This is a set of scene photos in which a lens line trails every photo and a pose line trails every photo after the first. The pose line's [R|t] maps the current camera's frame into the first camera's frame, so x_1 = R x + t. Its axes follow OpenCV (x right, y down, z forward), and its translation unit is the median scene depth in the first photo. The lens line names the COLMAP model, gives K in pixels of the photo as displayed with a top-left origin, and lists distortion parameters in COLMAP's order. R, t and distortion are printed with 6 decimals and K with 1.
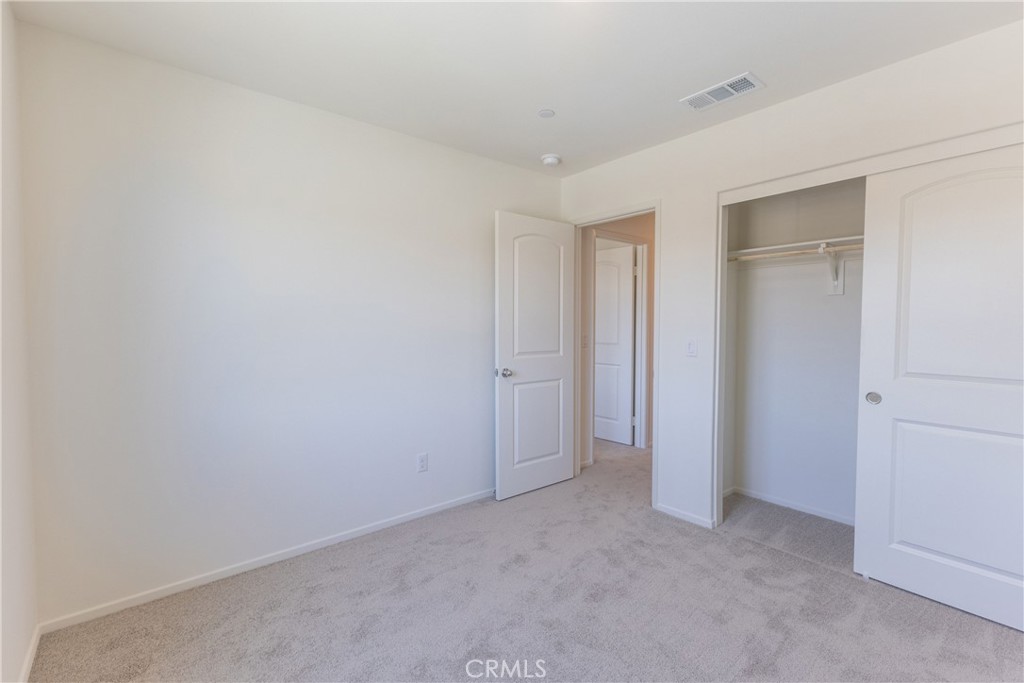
lens RADIAL K [[448.8, 0, 520.4], [0, 448.8, 337.8], [0, 0, 1]] dist [0.006288, -0.004064]
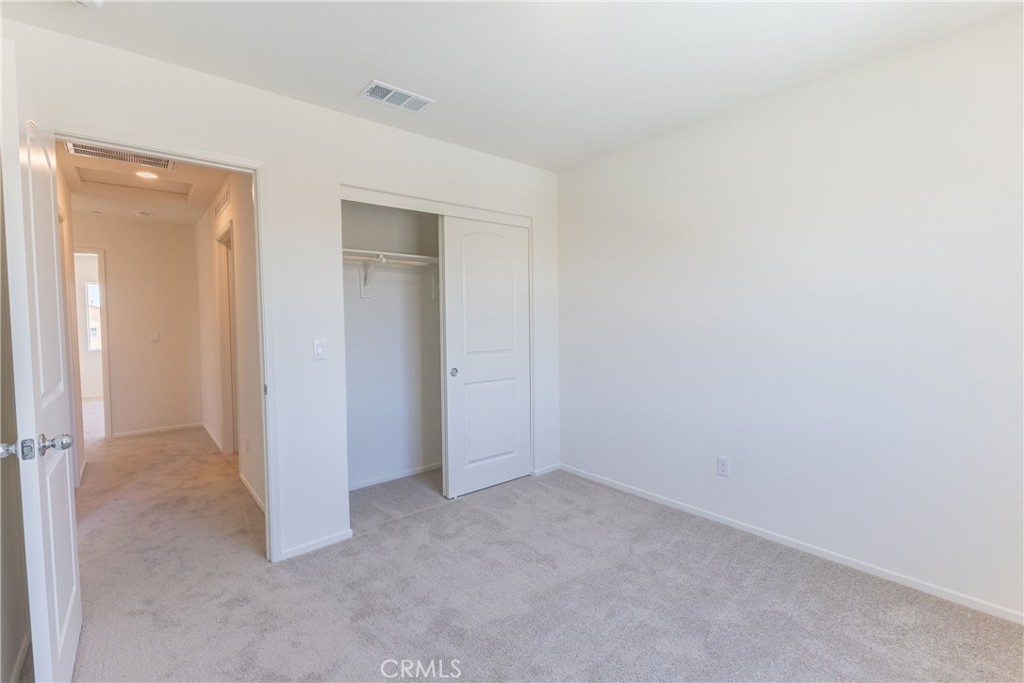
lens RADIAL K [[448.8, 0, 504.3], [0, 448.8, 333.4], [0, 0, 1]] dist [0.006288, -0.004064]
pose [[0.007142, -0.035761, 0.999335, -0.584782], [0.043957, 0.998406, 0.035413, -0.031416], [-0.999008, 0.043674, 0.008703, 0.736059]]
